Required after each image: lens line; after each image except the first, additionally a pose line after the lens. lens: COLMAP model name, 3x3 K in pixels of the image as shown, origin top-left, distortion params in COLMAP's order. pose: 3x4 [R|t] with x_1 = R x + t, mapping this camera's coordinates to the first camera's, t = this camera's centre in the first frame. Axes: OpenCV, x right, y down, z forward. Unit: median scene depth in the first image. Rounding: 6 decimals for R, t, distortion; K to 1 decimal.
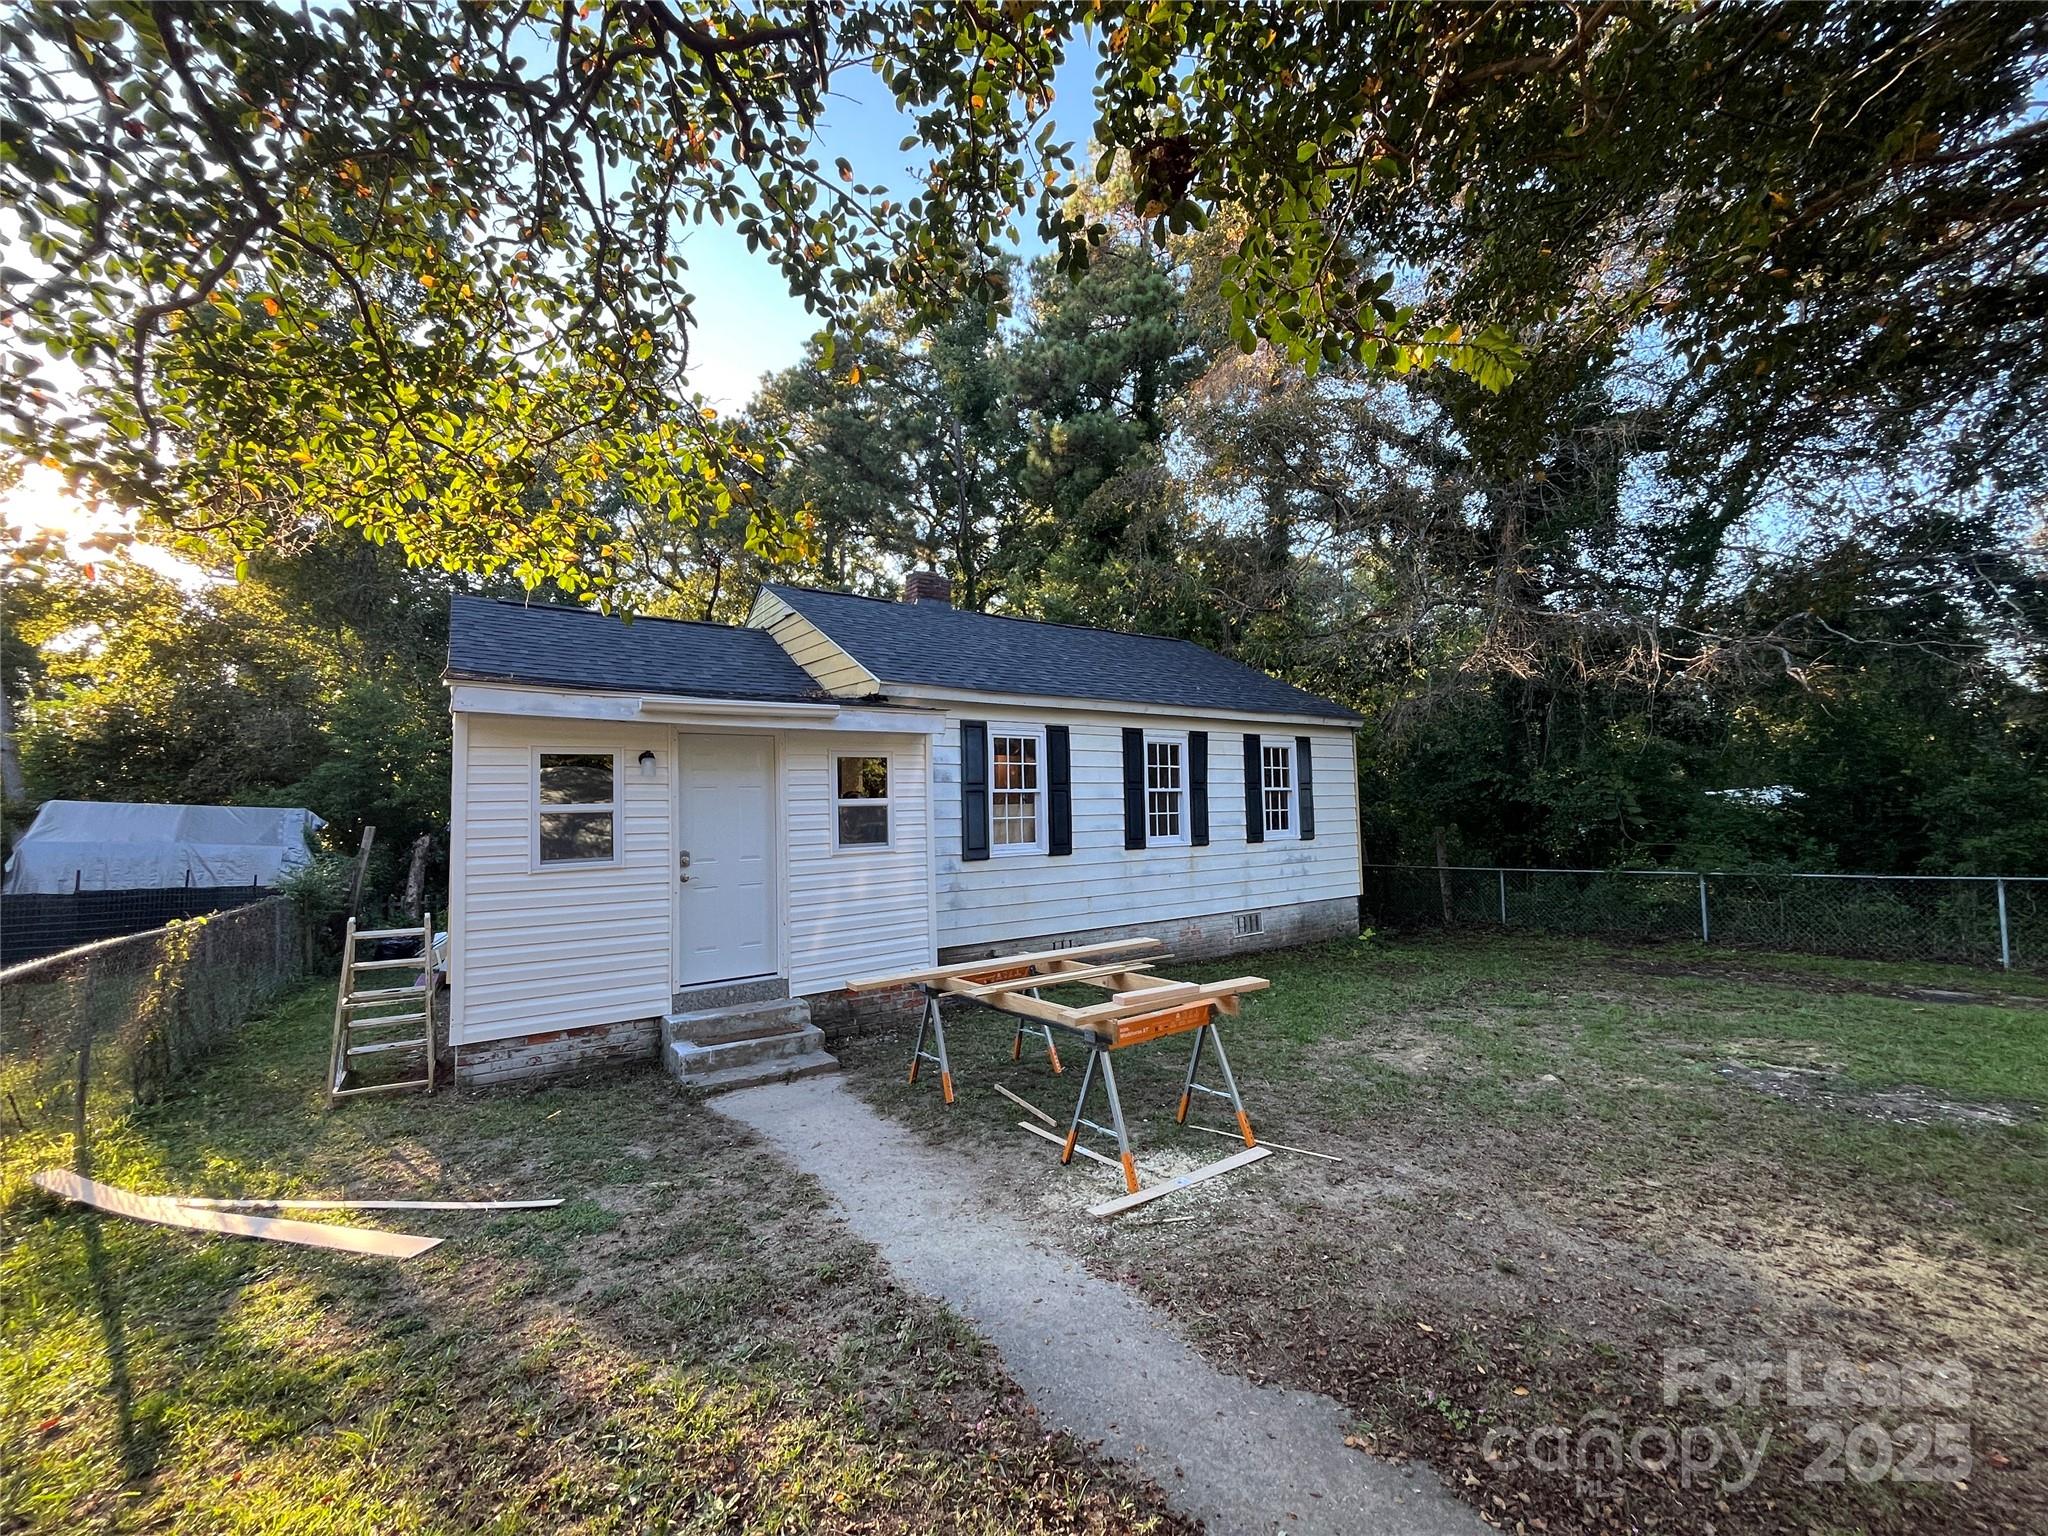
lens RADIAL K [[835.2, 0, 1017.5], [0, 835.2, 768.3], [0, 0, 1]] dist [-0.001790, 0.000100]
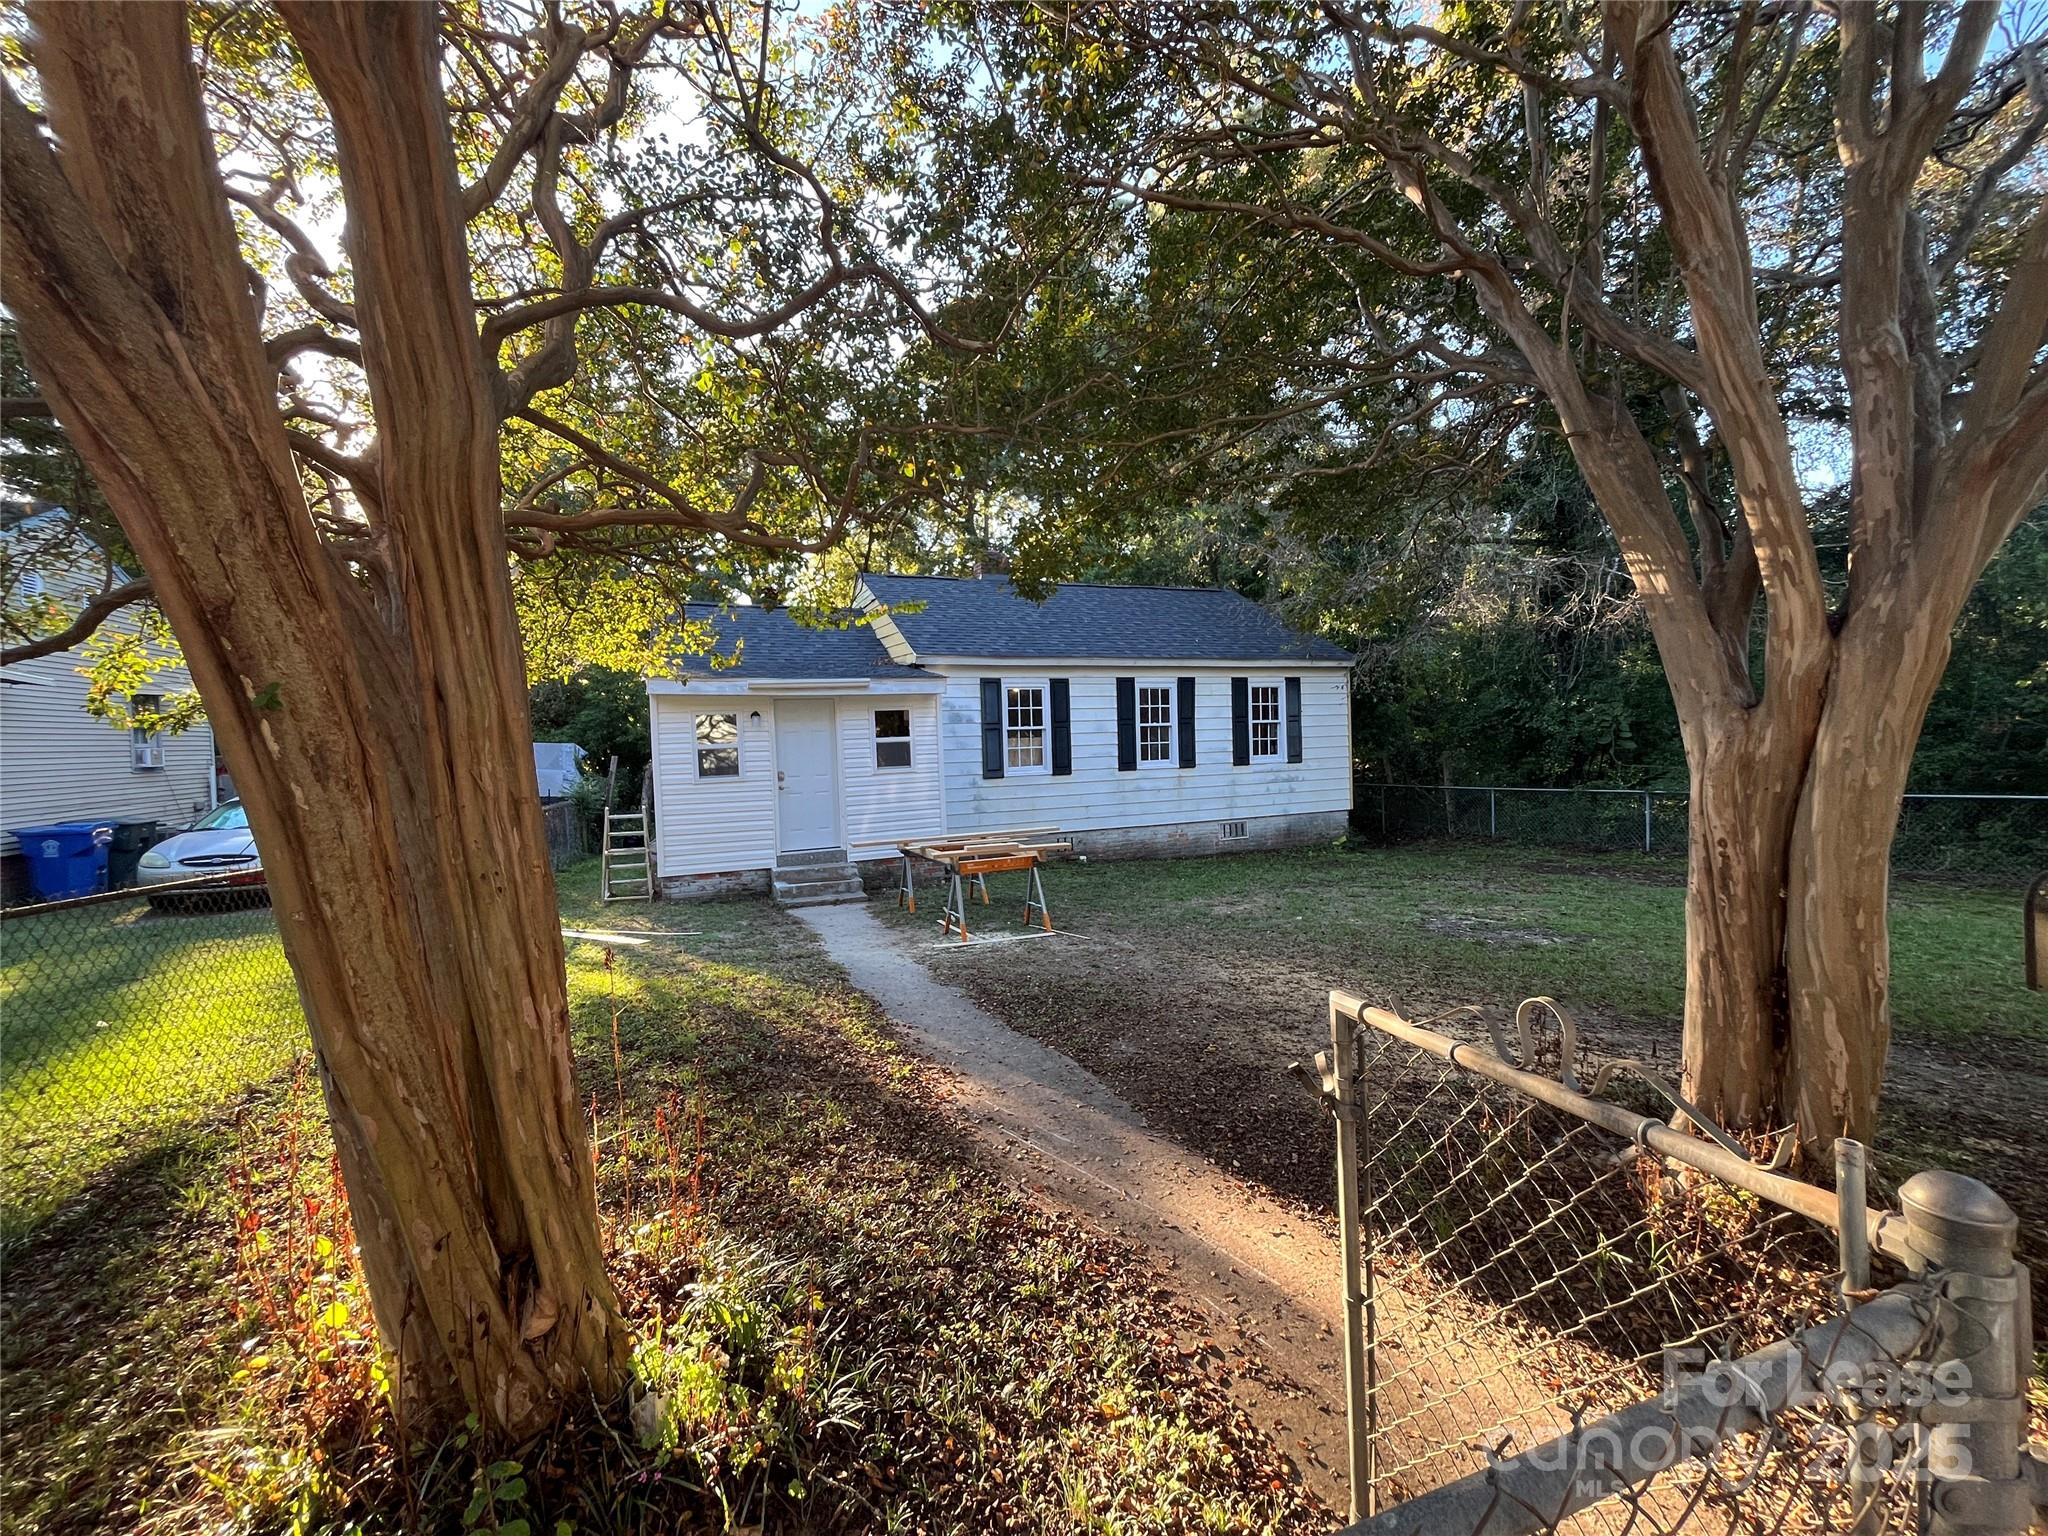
lens RADIAL K [[835.2, 0, 1017.5], [0, 835.2, 768.3], [0, 0, 1]] dist [-0.001790, 0.000100]
pose [[0.977613, -0.002109, -0.210399, 0.261002], [0.021183, 0.995856, 0.088446, -0.027470], [0.209340, -0.090923, 0.973607, -0.326949]]
